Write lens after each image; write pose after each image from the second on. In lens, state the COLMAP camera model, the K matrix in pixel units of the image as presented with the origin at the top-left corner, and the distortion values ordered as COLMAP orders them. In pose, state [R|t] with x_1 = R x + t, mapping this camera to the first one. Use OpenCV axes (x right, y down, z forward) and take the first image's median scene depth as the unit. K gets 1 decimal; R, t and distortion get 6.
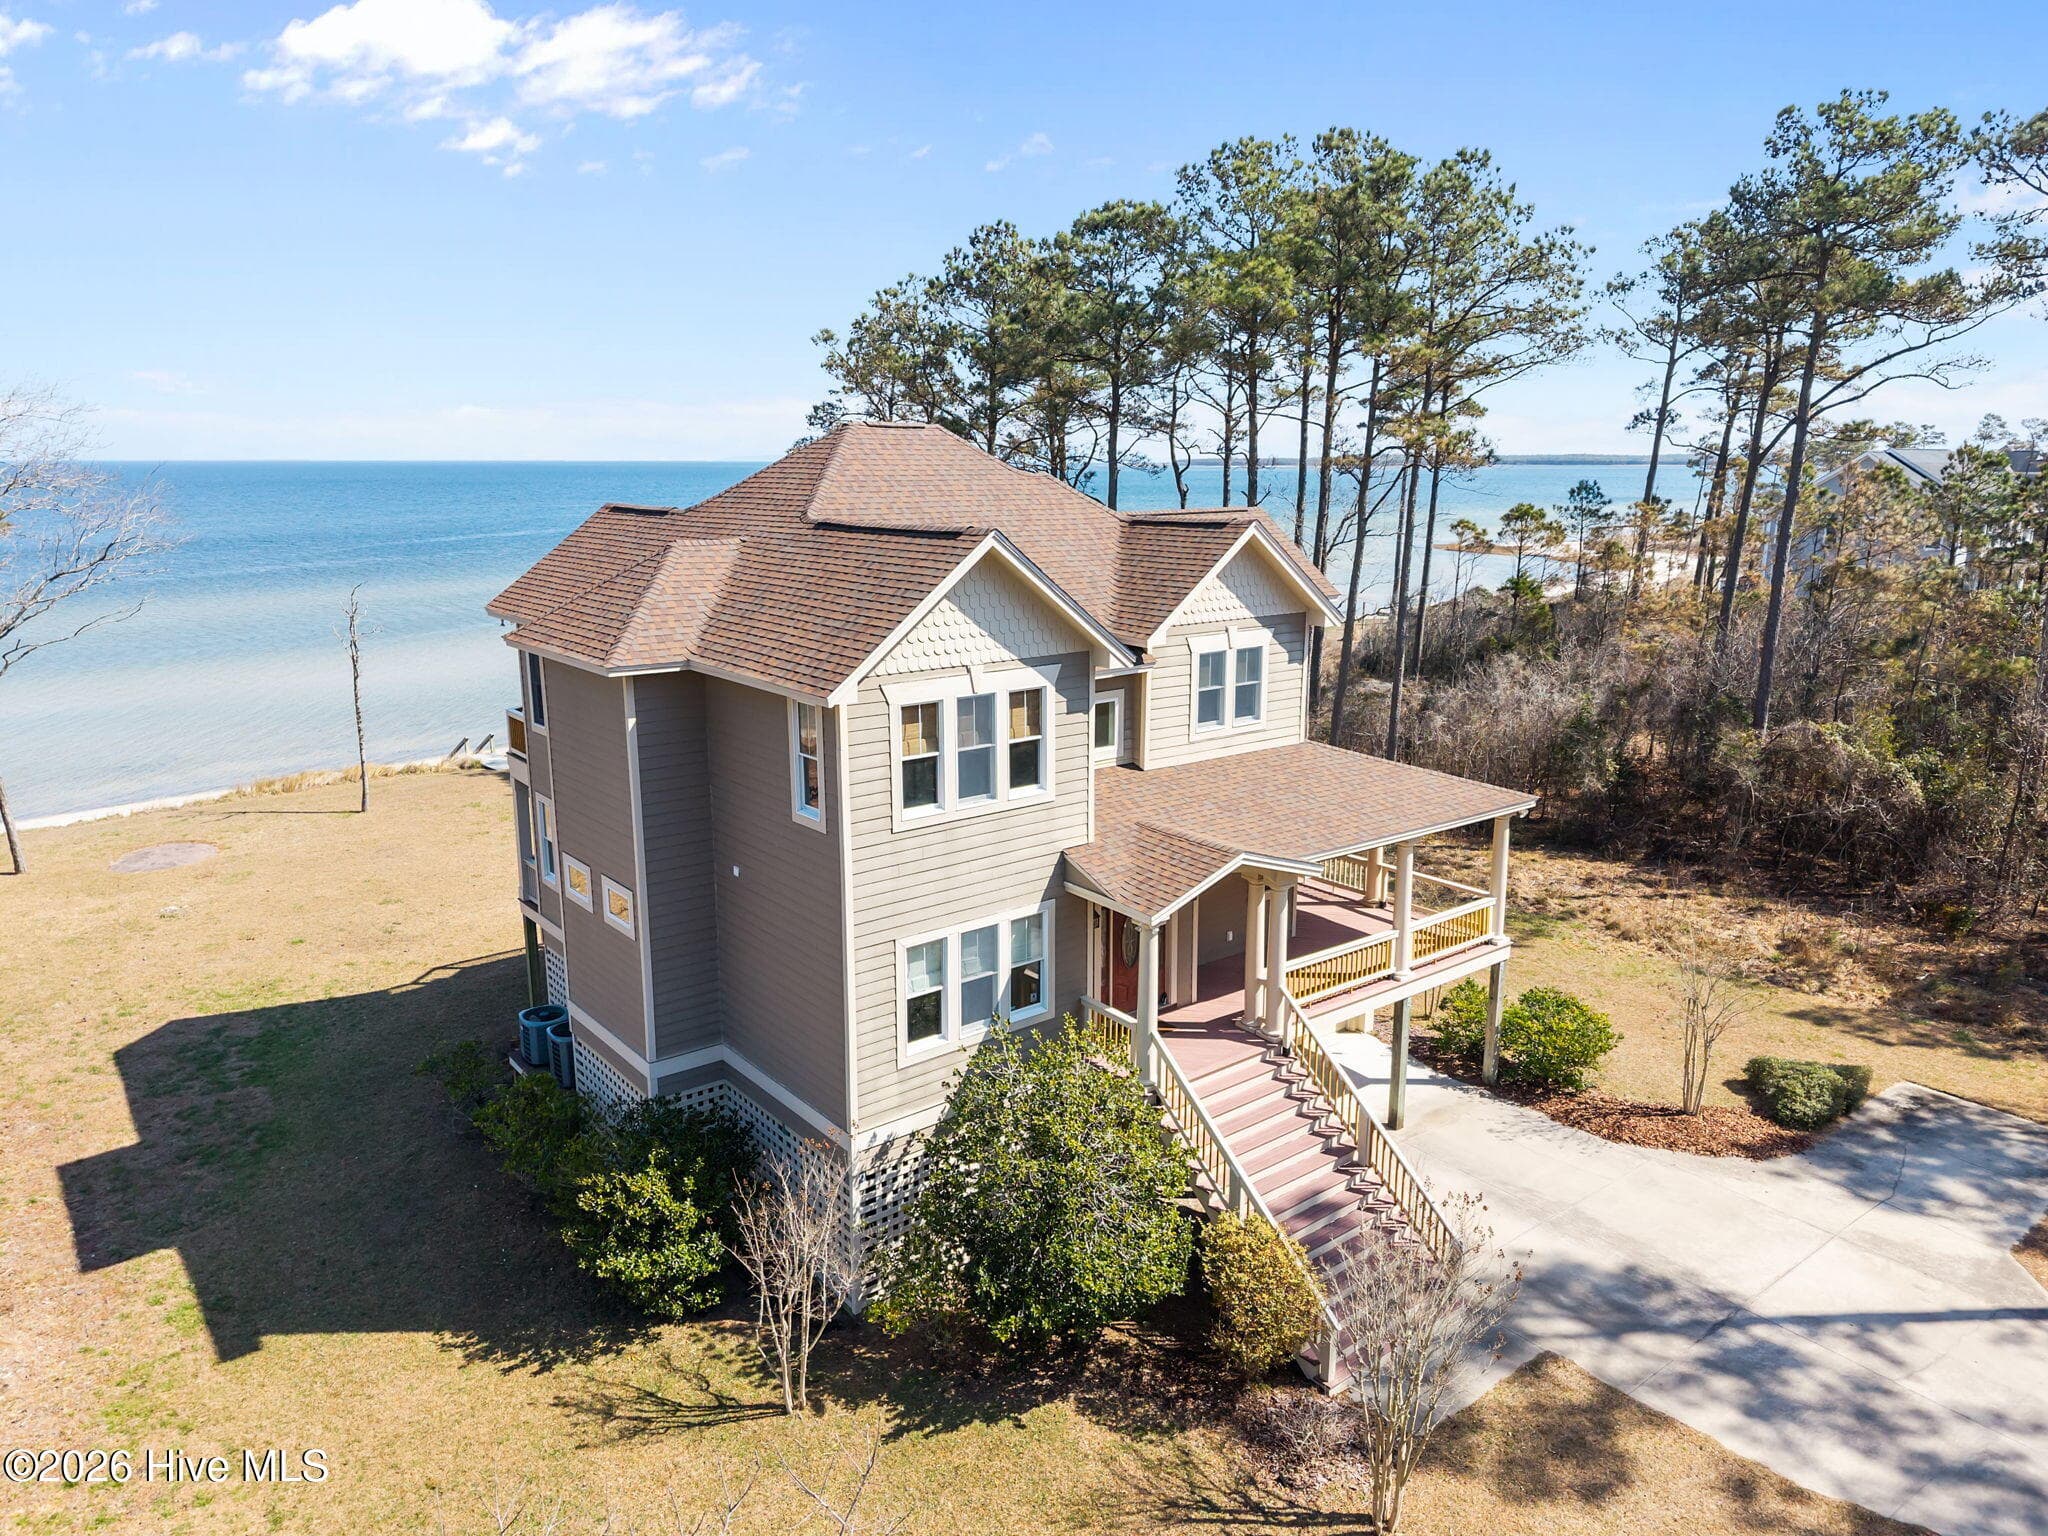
lens RADIAL K [[1391.1, 0, 1024.0], [0, 1391.1, 768.0], [0, 0, 1]] dist [0.001806, 0.009018]
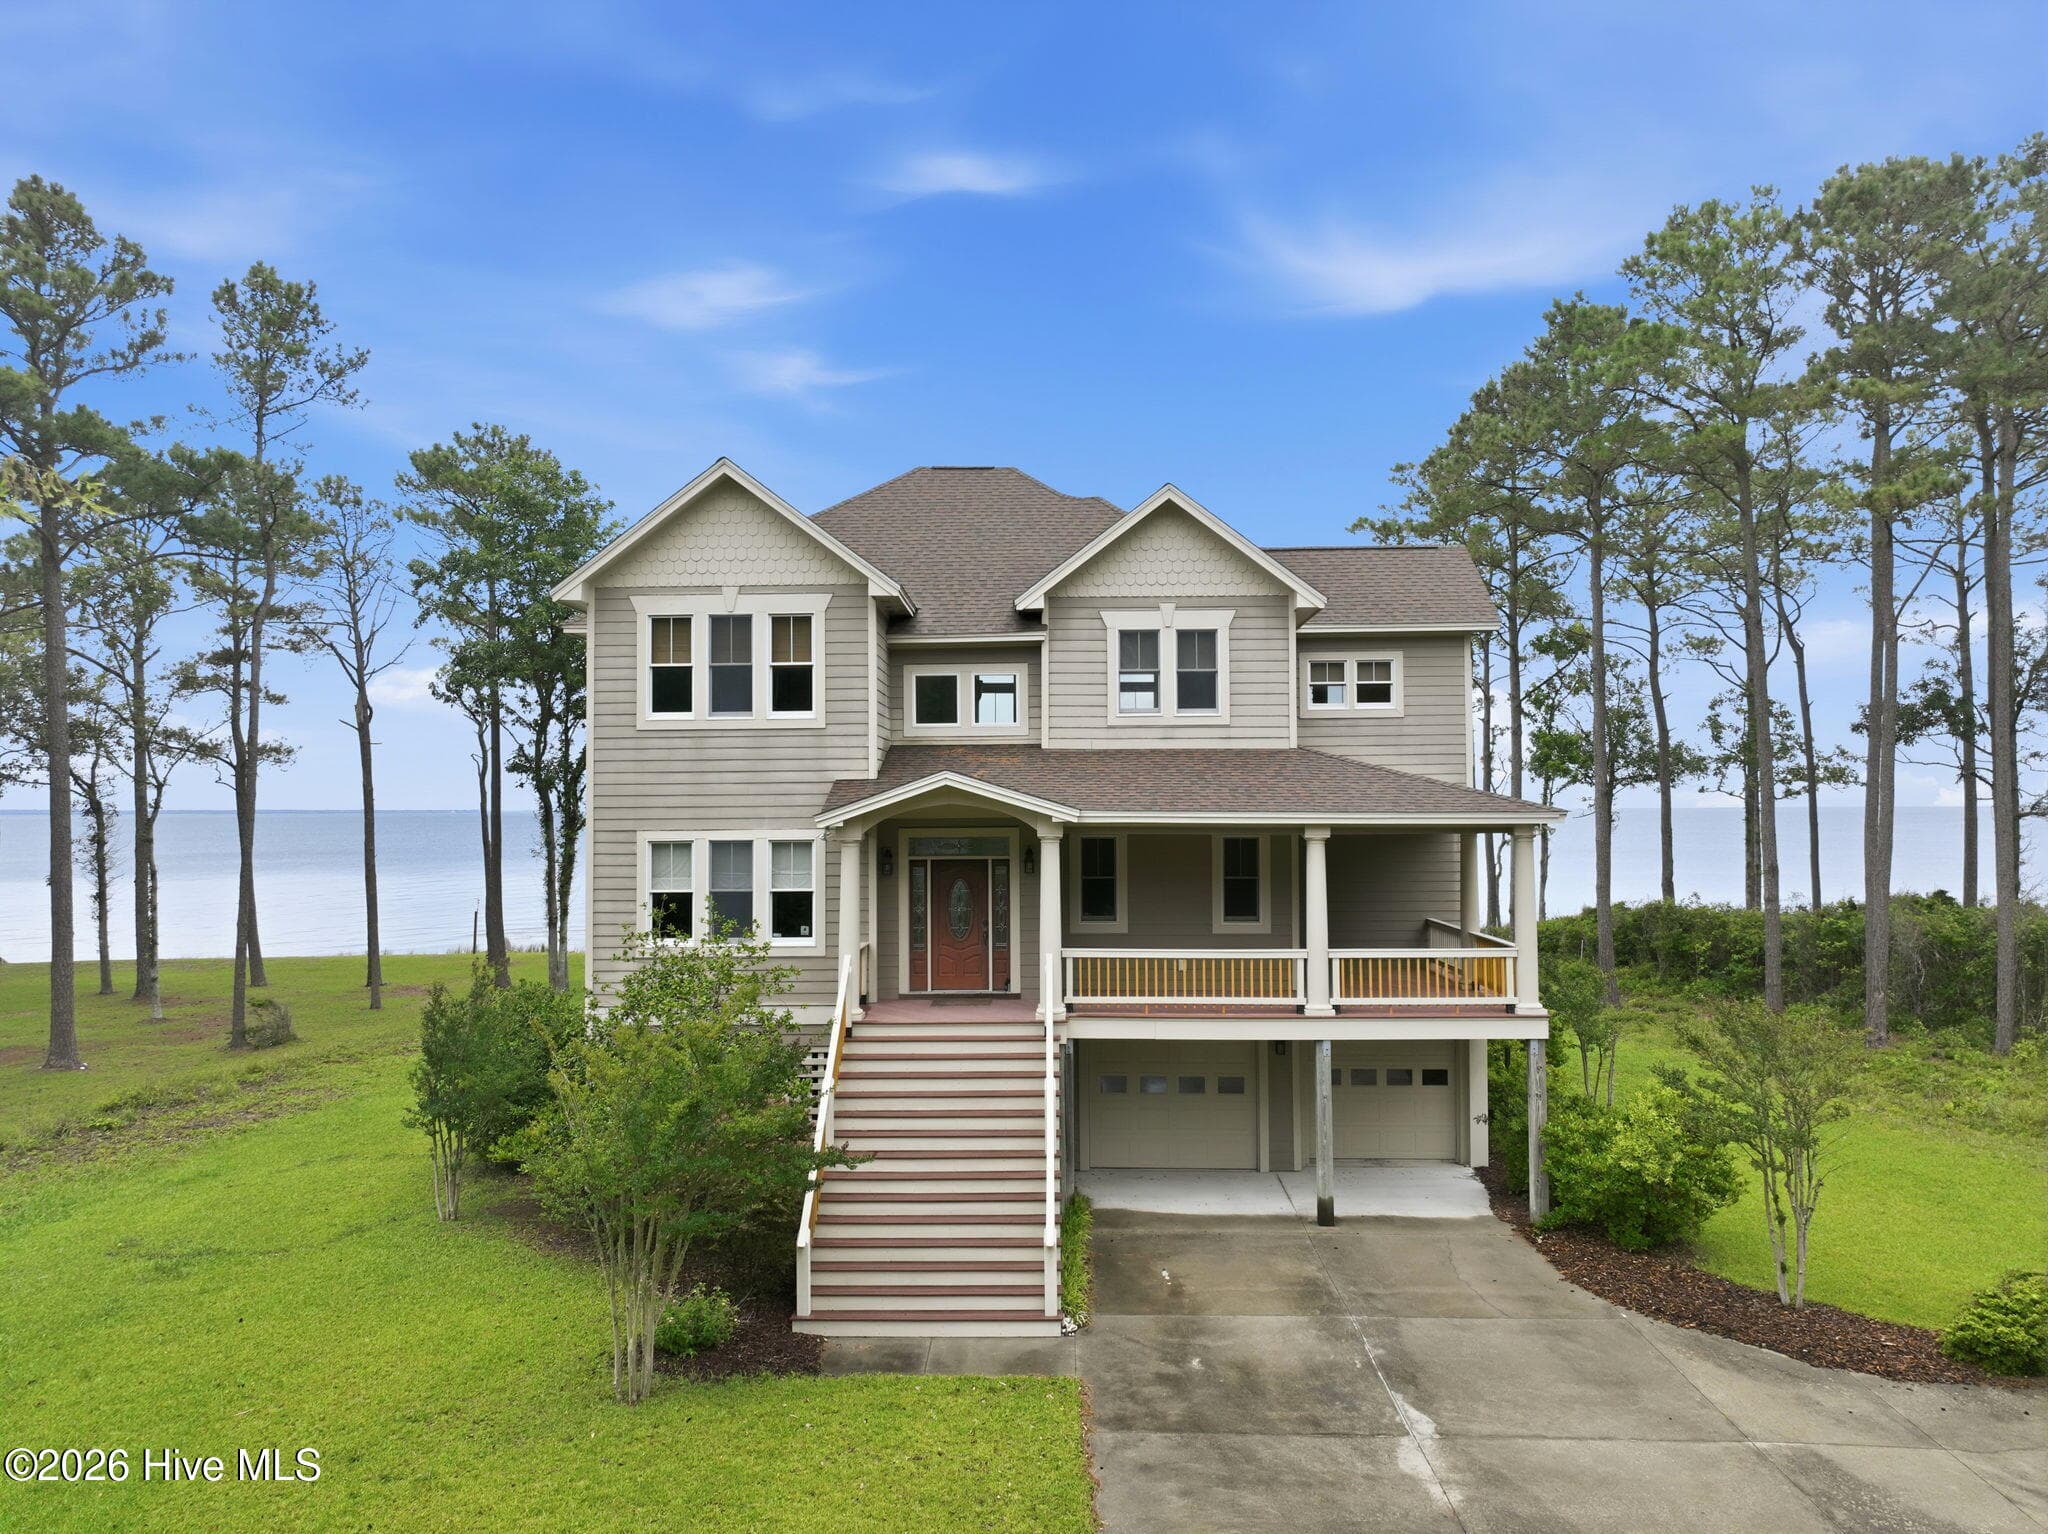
lens RADIAL K [[1391.1, 0, 1024.0], [0, 1391.1, 767.0], [0, 0, 1]] dist [0.001806, 0.009018]
pose [[0.781637, -0.012948, -0.623600, 0.742046], [-0.128045, 0.975160, -0.180743, 0.208196], [0.610449, 0.221124, 0.760563, 0.305558]]
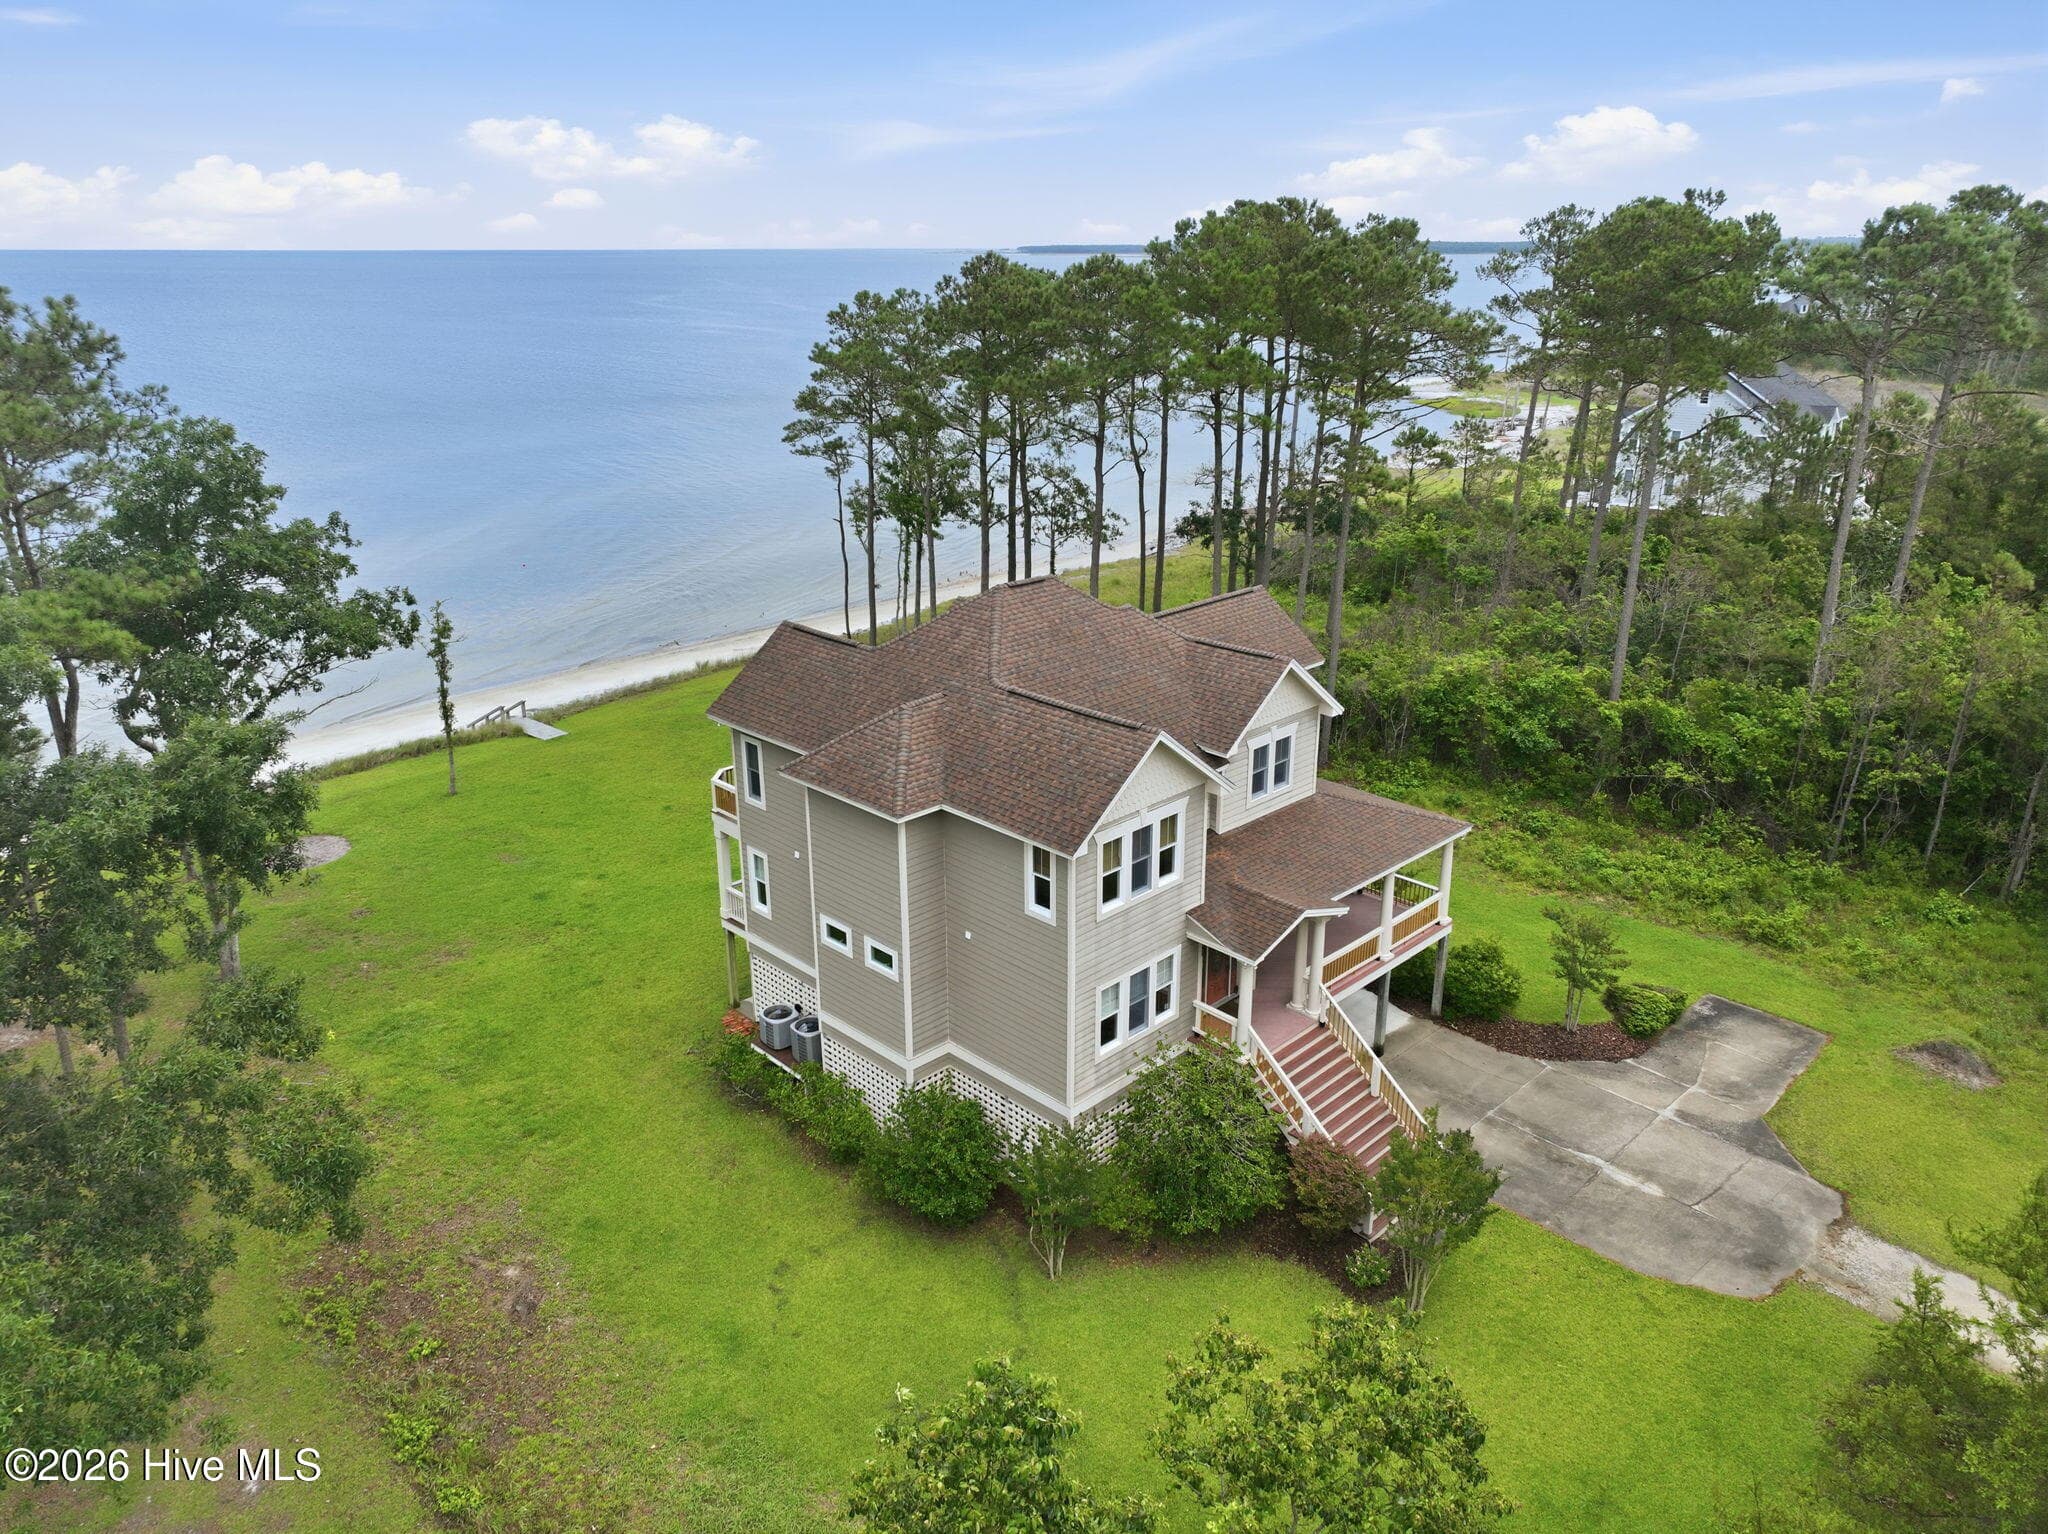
lens RADIAL K [[1391.1, 0, 1024.0], [0, 1391.1, 767.0], [0, 0, 1]] dist [0.001806, 0.009018]
pose [[0.994727, -0.046170, 0.091579, -0.272389], [0.034443, 0.991465, 0.125739, -0.286134], [-0.096603, -0.121921, 0.987827, -0.450741]]
